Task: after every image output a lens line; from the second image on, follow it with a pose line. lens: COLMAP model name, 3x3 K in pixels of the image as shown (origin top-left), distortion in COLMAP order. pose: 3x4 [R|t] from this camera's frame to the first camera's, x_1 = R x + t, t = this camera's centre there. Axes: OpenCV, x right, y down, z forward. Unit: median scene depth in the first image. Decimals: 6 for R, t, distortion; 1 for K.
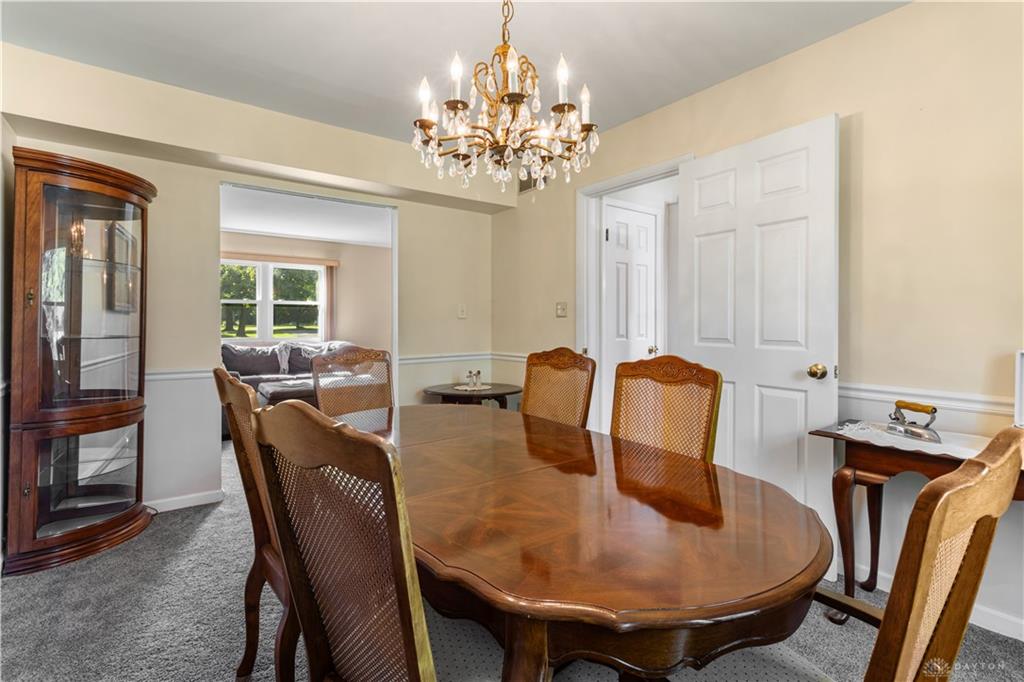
lens RADIAL K [[472.1, 0, 509.2], [0, 472.1, 324.4], [0, 0, 1]] dist [0.000341, 0.000496]
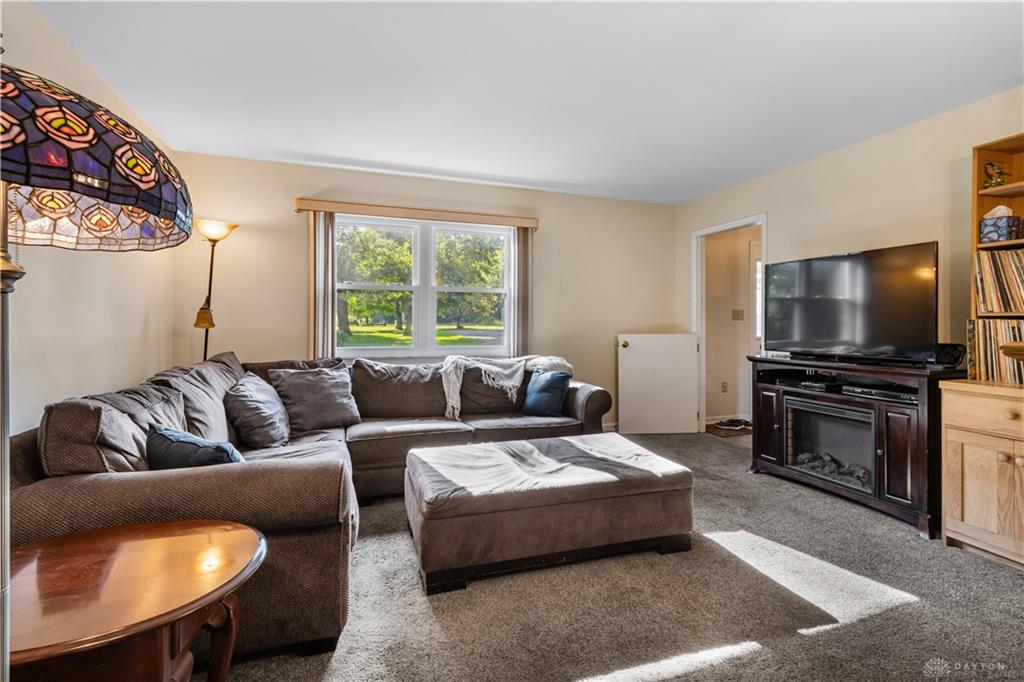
lens RADIAL K [[463.5, 0, 508.8], [0, 463.5, 319.4], [0, 0, 1]] dist [0.002144, 0.000131]
pose [[0.952233, 0.001786, -0.305367, -0.229755], [-0.005143, 0.999935, -0.010190, -0.001762], [0.305329, 0.011273, 0.952180, 0.463103]]
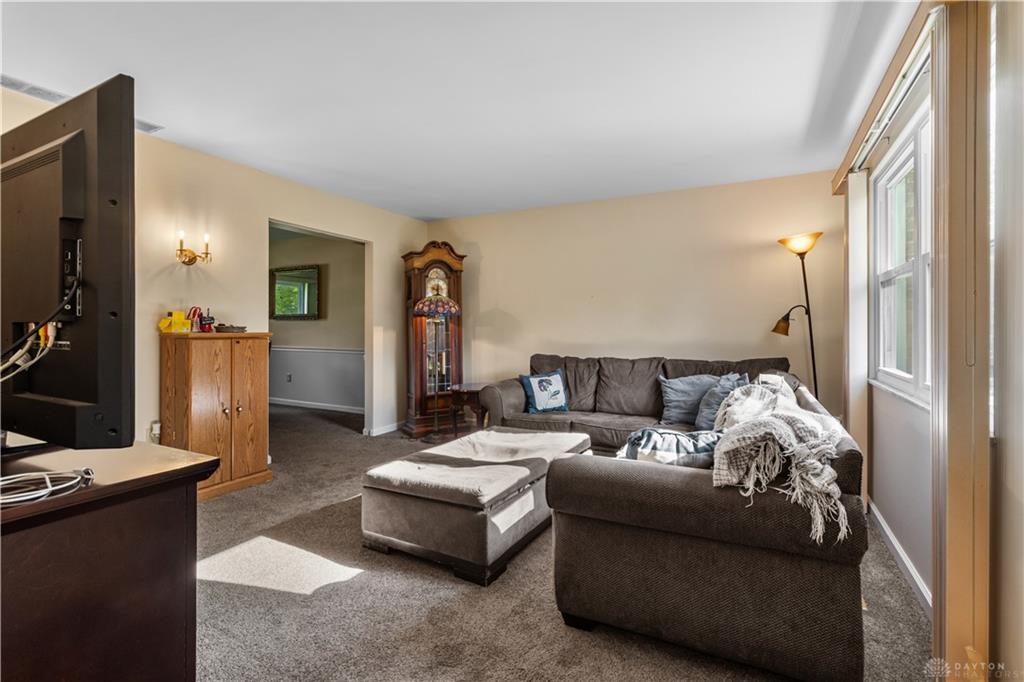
lens RADIAL K [[472.1, 0, 509.2], [0, 472.1, 324.4], [0, 0, 1]] dist [0.000341, 0.000496]
pose [[-0.897835, -0.003040, -0.440322, -0.149124], [-0.005703, 0.999973, 0.004727, -0.009589], [0.440296, 0.006755, -0.897827, 1.155544]]
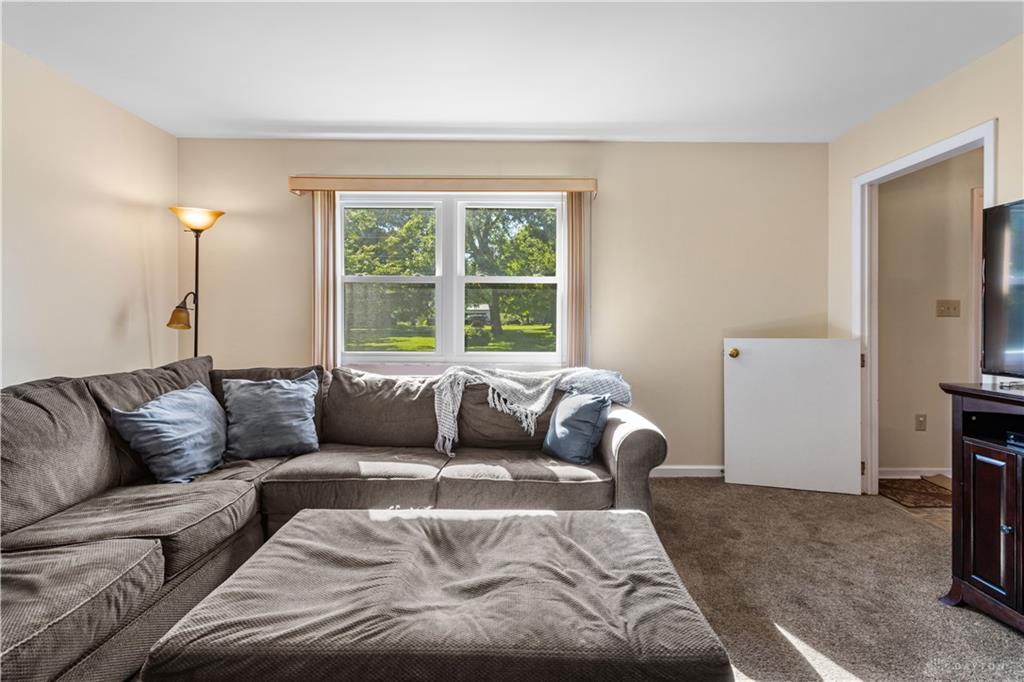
lens RADIAL K [[472.1, 0, 509.2], [0, 472.1, 324.4], [0, 0, 1]] dist [0.000341, 0.000496]
pose [[0.804214, 0.004570, -0.594322, -0.177321], [-0.002942, 0.999989, 0.003708, -0.002711], [0.594333, -0.001233, 0.804218, 0.648143]]
